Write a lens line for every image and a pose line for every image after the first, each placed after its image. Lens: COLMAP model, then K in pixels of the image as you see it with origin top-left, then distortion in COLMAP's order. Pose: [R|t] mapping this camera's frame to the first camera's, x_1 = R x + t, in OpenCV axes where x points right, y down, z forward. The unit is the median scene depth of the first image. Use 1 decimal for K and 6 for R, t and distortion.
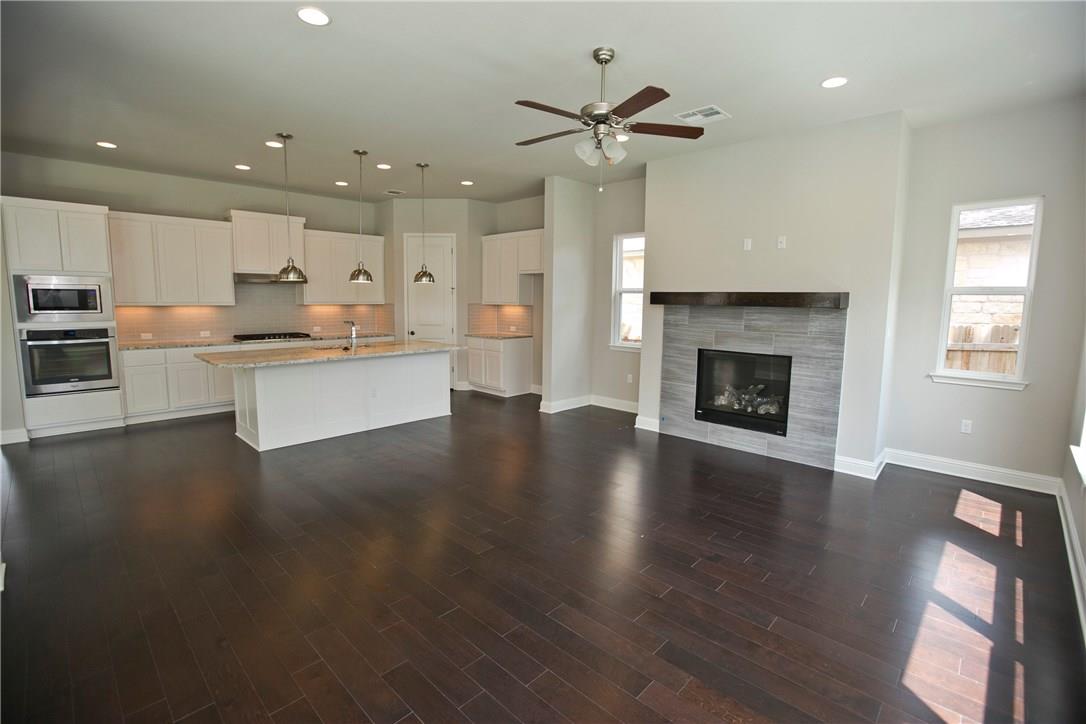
lens RADIAL K [[491.3, 0, 544.3], [0, 491.3, 357.3], [0, 0, 1]] dist [-0.043552, 0.010749]
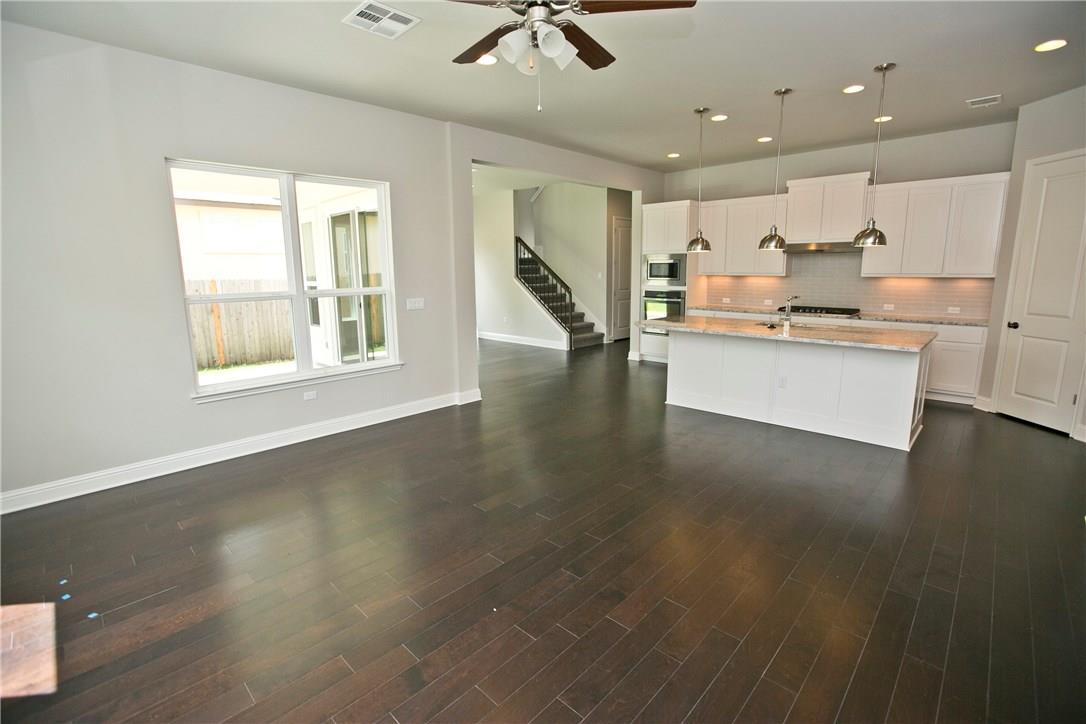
lens RADIAL K [[495.3, 0, 540.1], [0, 495.3, 358.2], [0, 0, 1]] dist [-0.052164, 0.015592]
pose [[-0.004922, 0.169283, -0.985555, 0.491331], [-0.108940, 0.979610, 0.168806, -0.068257], [0.994036, 0.108197, 0.013620, 0.601475]]
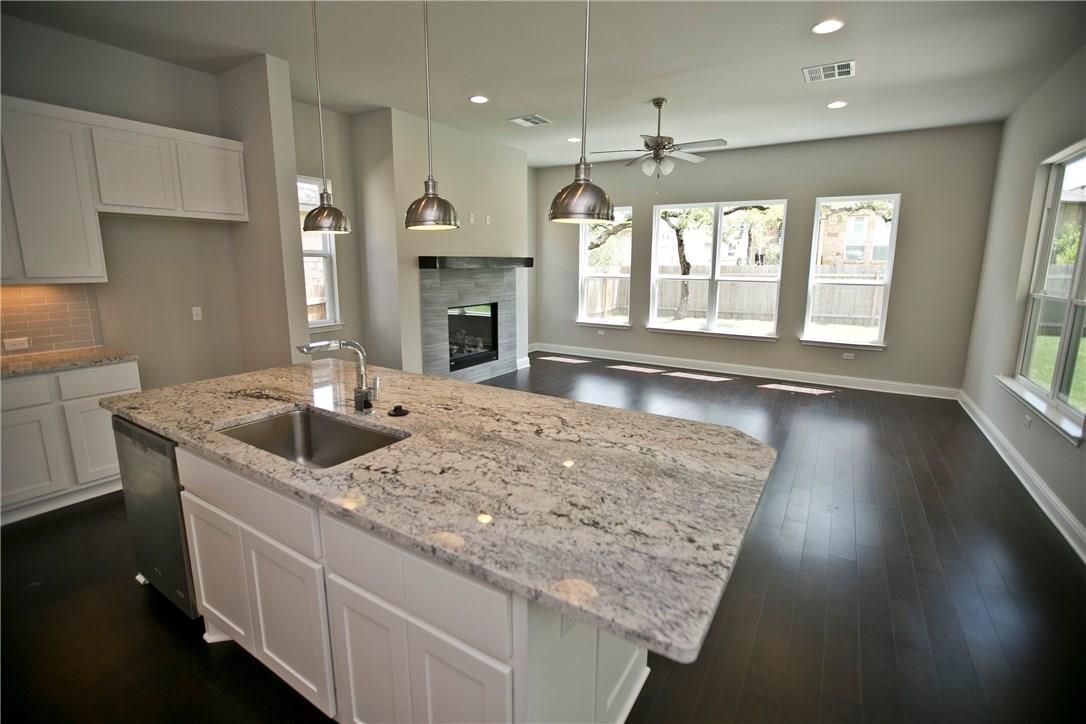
lens RADIAL K [[491.3, 0, 544.3], [0, 491.3, 357.3], [0, 0, 1]] dist [-0.043552, 0.010749]
pose [[-0.214942, -0.194326, 0.957098, -0.795671], [0.111369, 0.968734, 0.221699, -0.128410], [-0.970256, 0.154243, -0.186580, 0.988819]]
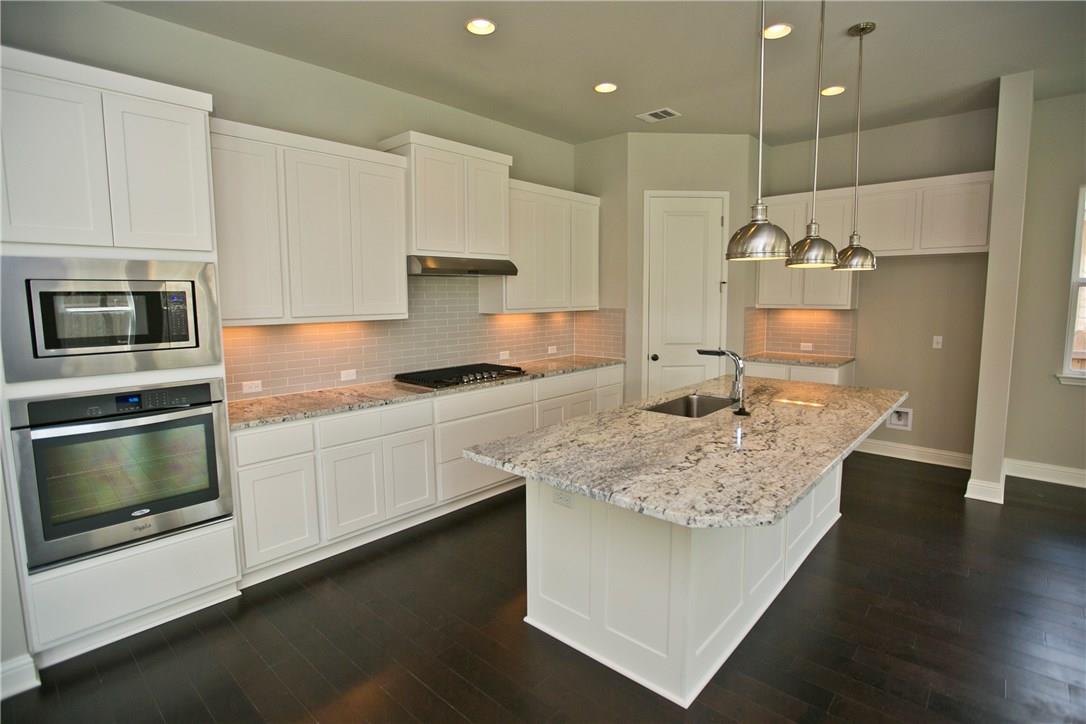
lens RADIAL K [[526.9, 0, 543.0], [0, 526.9, 362.0], [0, 0, 1]] dist [-0.034785, 0.000695]
pose [[0.999125, -0.024031, 0.034244, -0.633392], [0.023947, 0.999709, 0.002843, -0.073037], [-0.034302, -0.002021, 0.999409, 0.528394]]
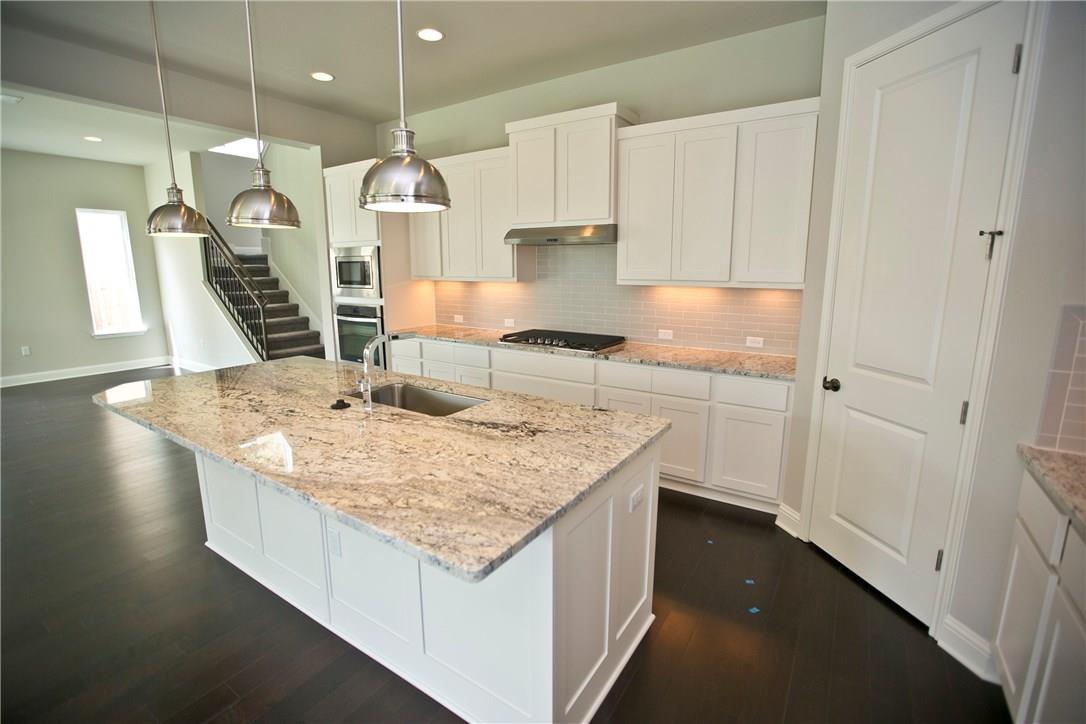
lens RADIAL K [[495.3, 0, 540.1], [0, 495.3, 358.2], [0, 0, 1]] dist [-0.052164, 0.015592]
pose [[0.186564, 0.169074, -0.967785, -0.000741], [-0.117187, 0.981877, 0.148946, -0.135344], [0.975429, 0.085624, 0.202996, 1.109556]]
